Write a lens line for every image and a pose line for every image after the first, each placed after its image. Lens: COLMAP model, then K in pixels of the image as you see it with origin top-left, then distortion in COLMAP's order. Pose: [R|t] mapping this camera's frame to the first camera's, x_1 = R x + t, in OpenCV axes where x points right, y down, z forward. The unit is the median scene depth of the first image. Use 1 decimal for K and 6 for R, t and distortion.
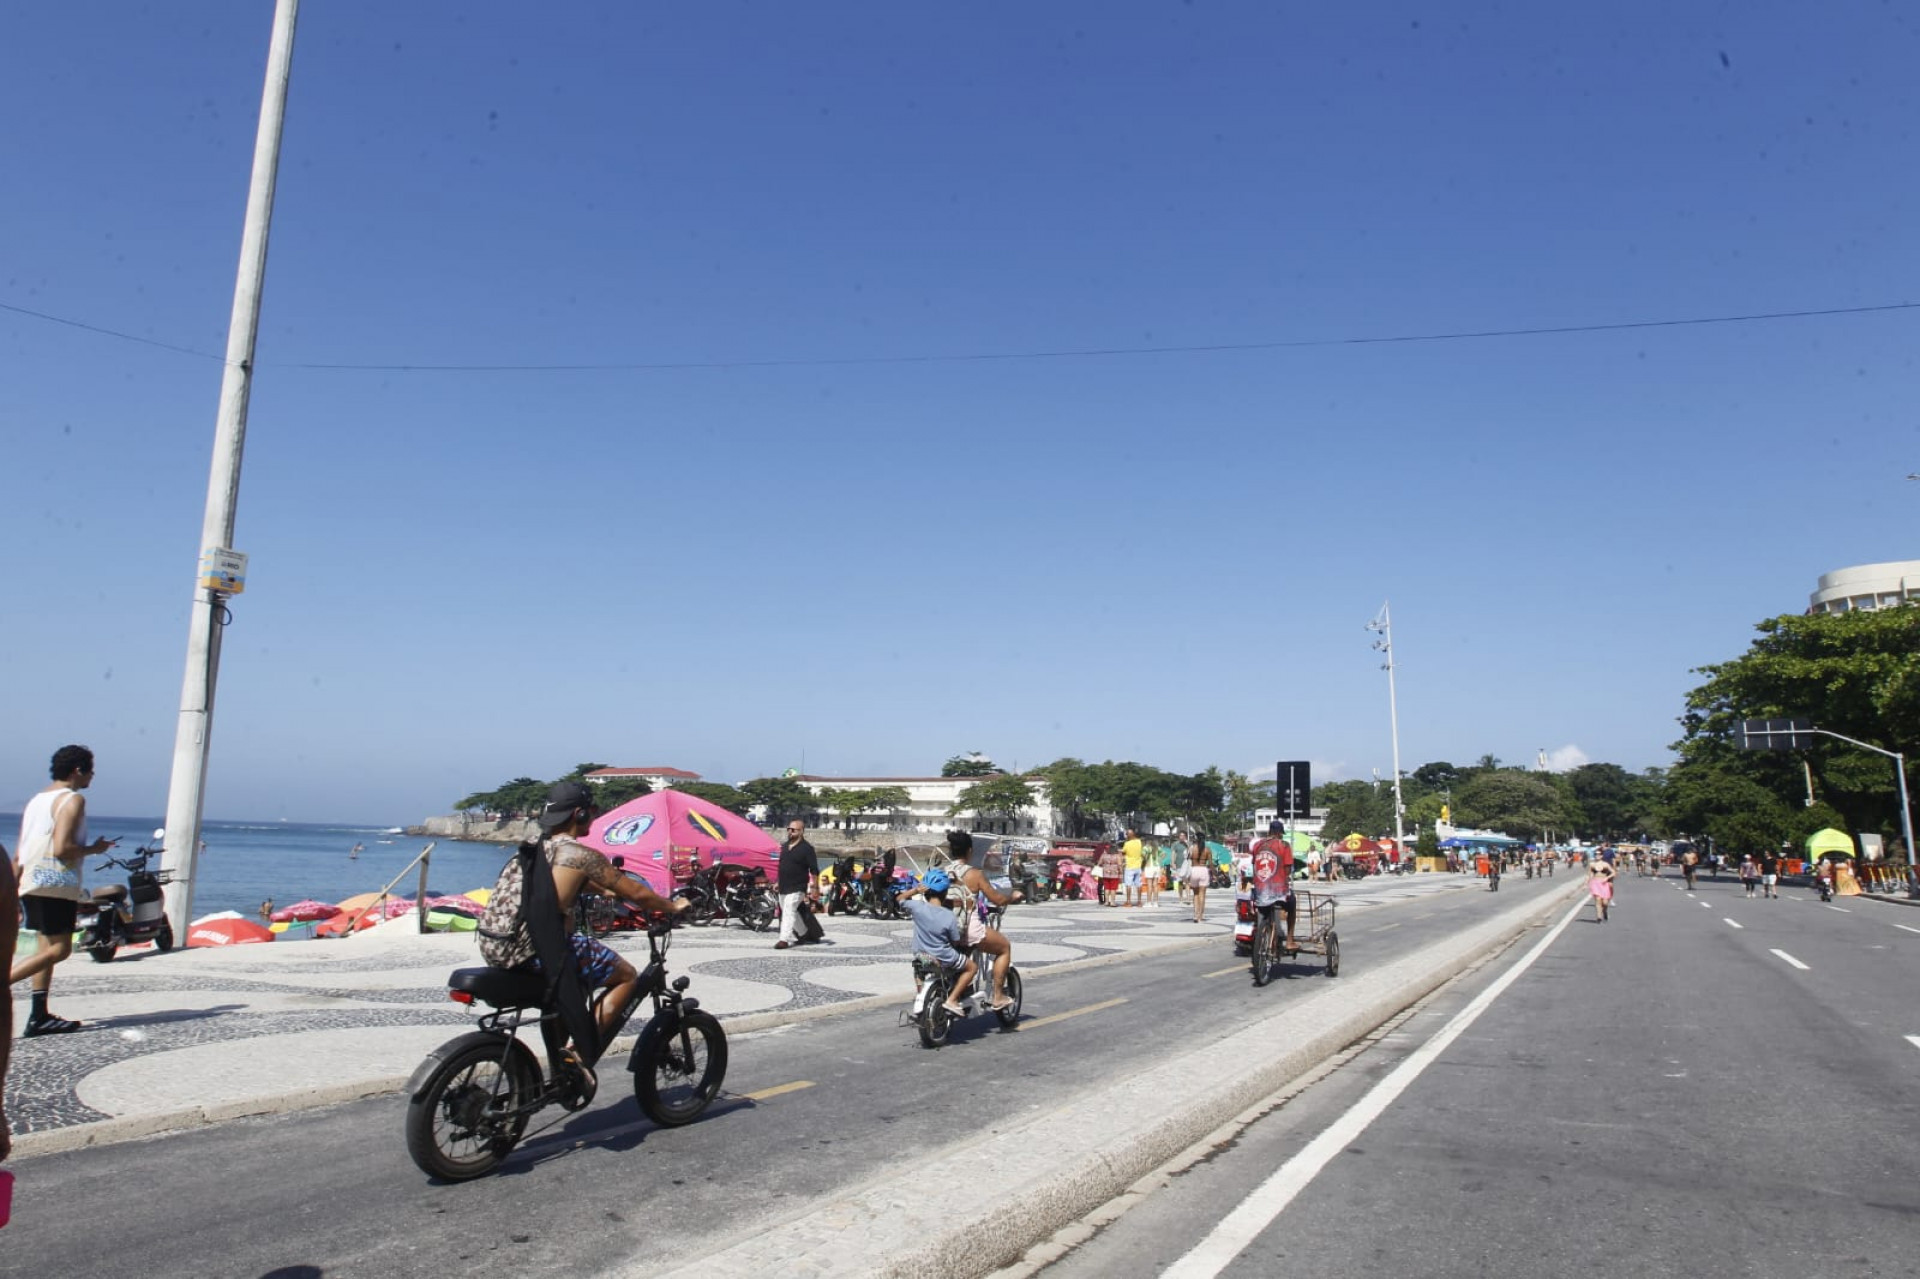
lens RADIAL K [[1225.7, 0, 960.0], [0, 1225.7, 639.5], [0, 0, 1]] dist [-0.062227, 0.039083]
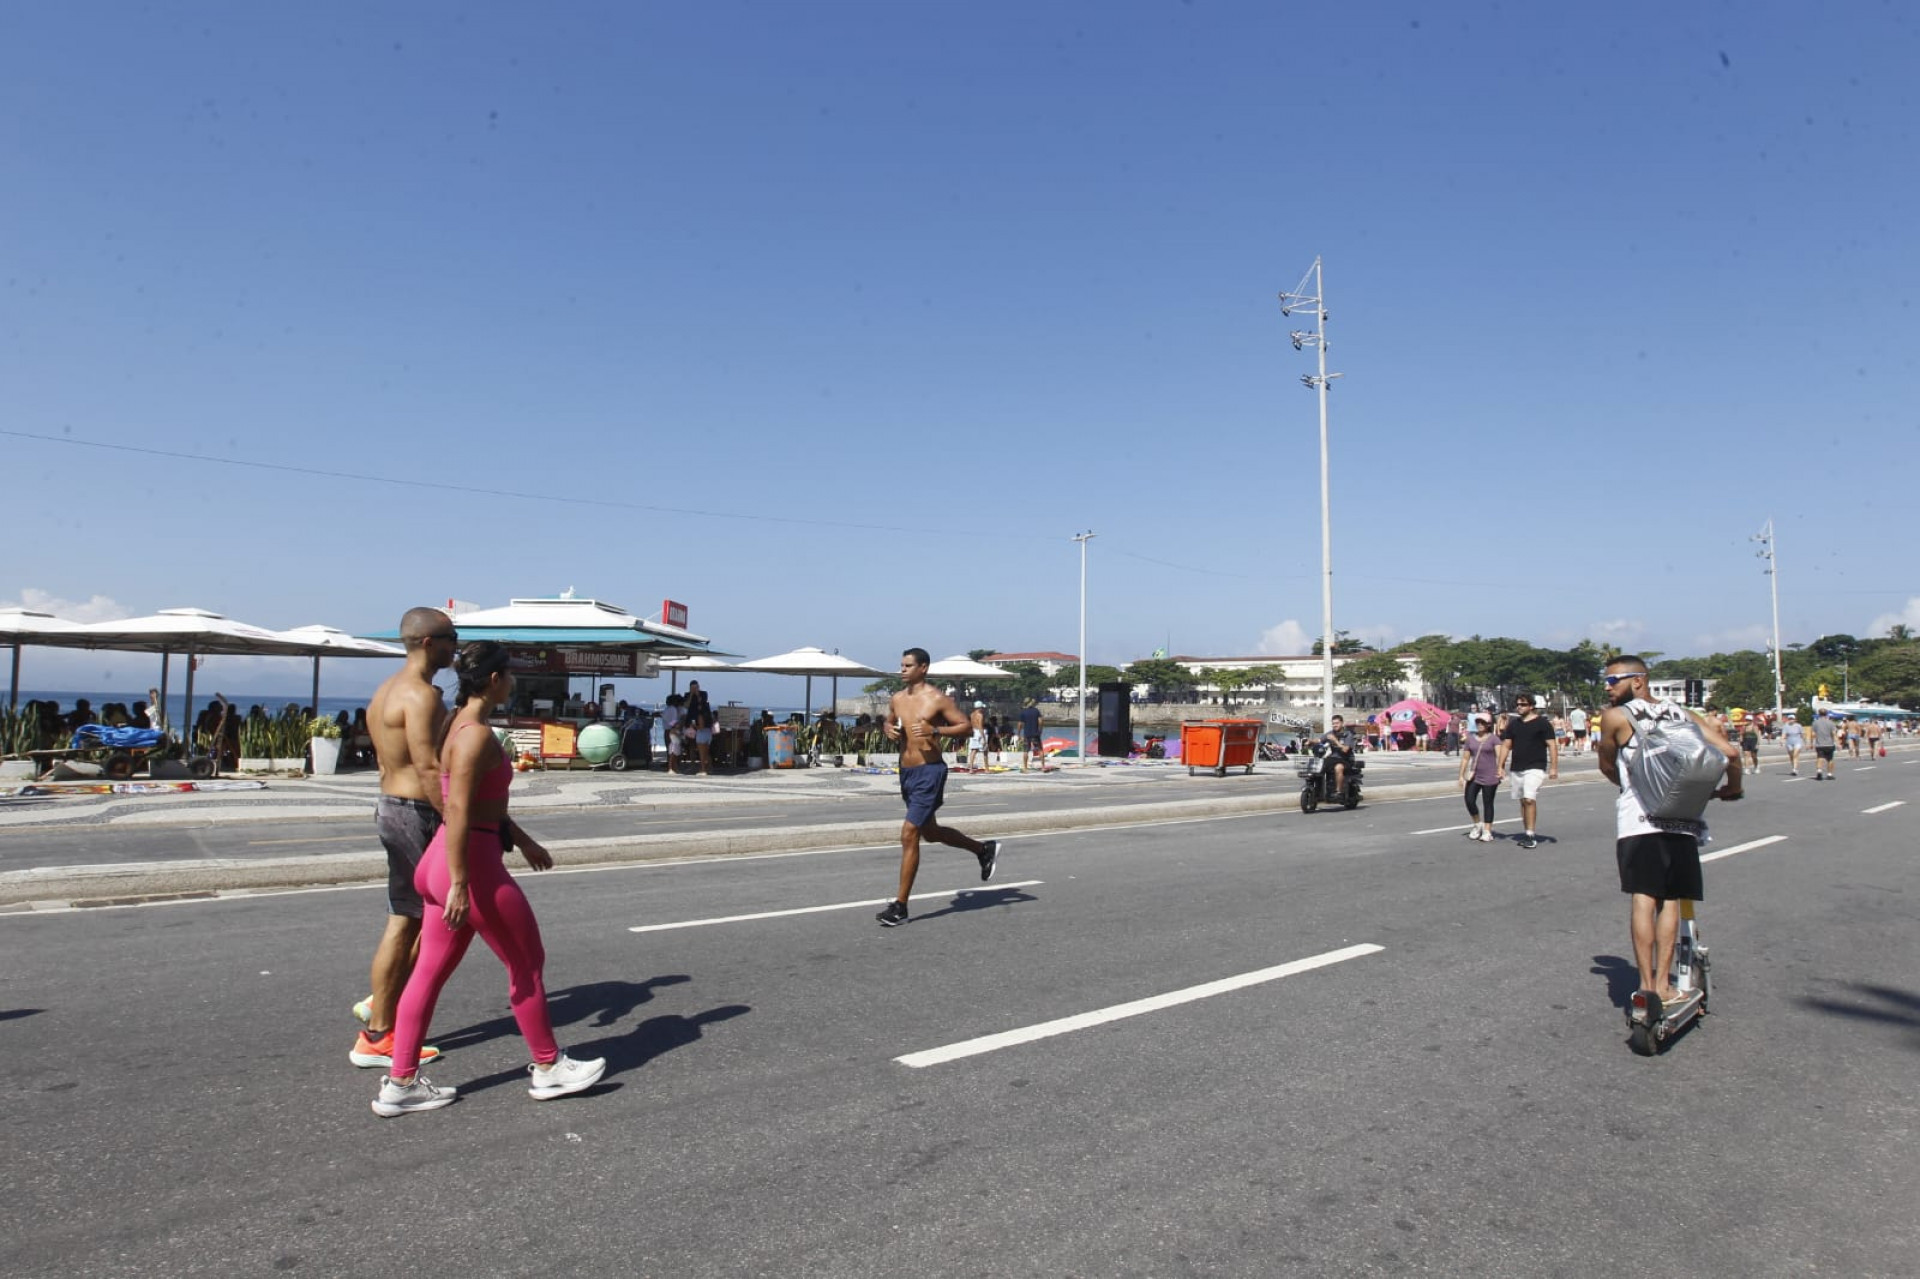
lens RADIAL K [[1222.9, 0, 960.0], [0, 1222.9, 639.5], [0, 0, 1]] dist [0.000139, 0.019211]
pose [[0.965961, -0.026151, -0.257363, -0.040638], [0.052245, 0.994098, 0.095079, -0.023645], [0.253358, -0.105289, 0.961626, -0.135588]]
